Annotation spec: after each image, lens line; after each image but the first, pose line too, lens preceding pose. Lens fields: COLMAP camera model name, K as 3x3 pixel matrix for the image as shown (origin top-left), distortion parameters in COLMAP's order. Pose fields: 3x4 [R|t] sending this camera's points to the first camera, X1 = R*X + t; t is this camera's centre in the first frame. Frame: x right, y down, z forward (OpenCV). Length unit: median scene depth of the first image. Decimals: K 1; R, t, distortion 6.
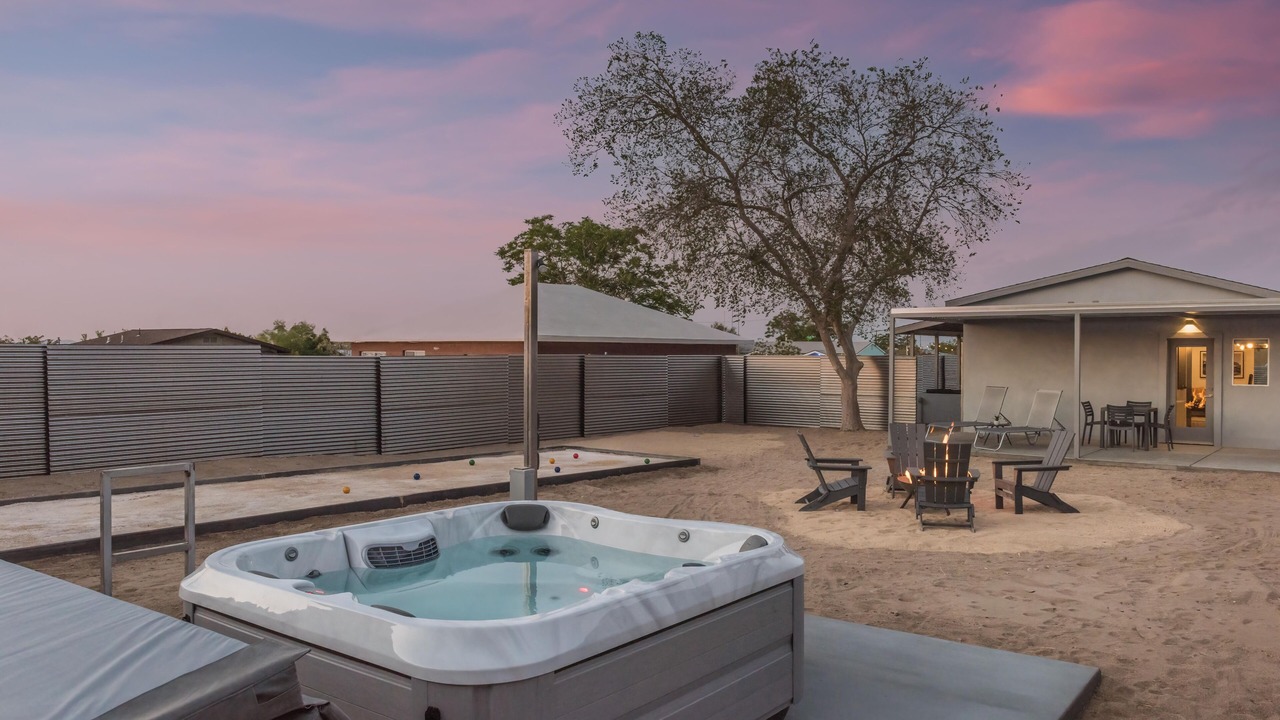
lens RADIAL K [[940.2, 0, 640.0], [0, 940.2, 360.0], [0, 0, 1]] dist [0.006613, 0.000408]
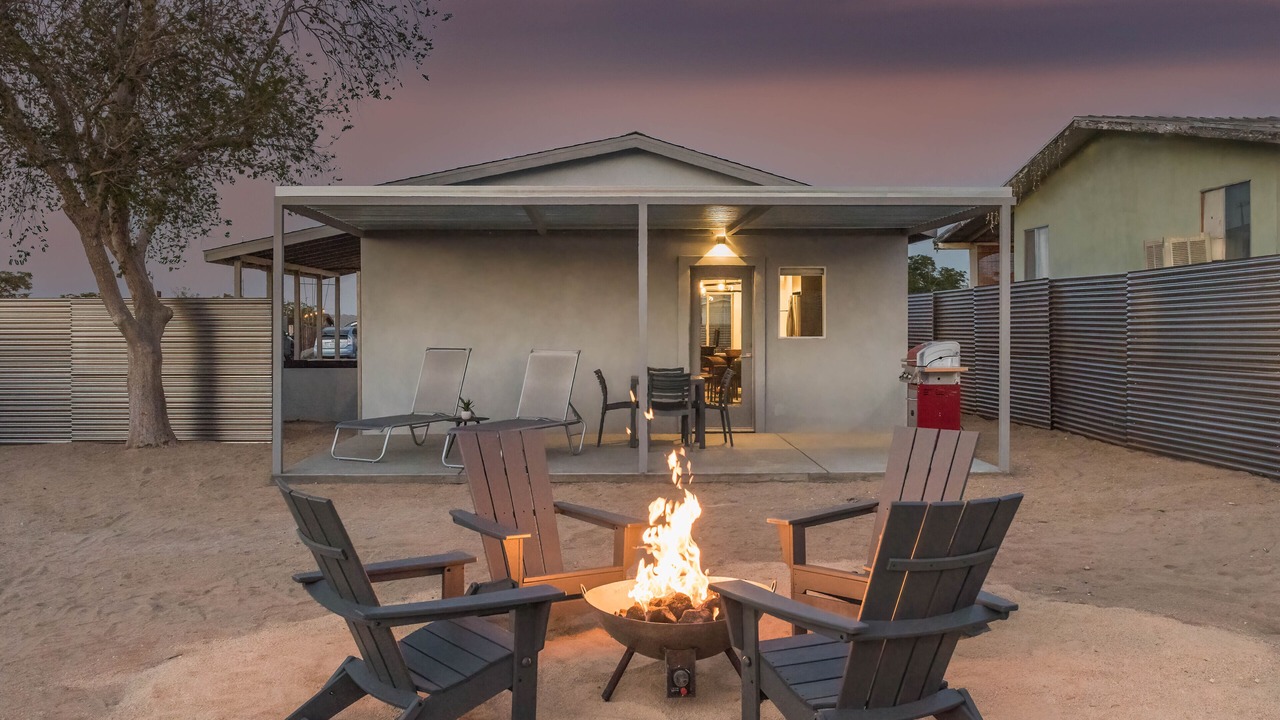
lens RADIAL K [[1131.2, 0, 640.0], [0, 1131.2, 360.0], [0, 0, 1]] dist [-0.038893, -0.001970]
pose [[0.758254, -0.023688, 0.651529, 0.037733], [0.010473, 0.999653, 0.024157, 0.019505], [-0.651875, -0.011494, 0.758239, 0.408632]]
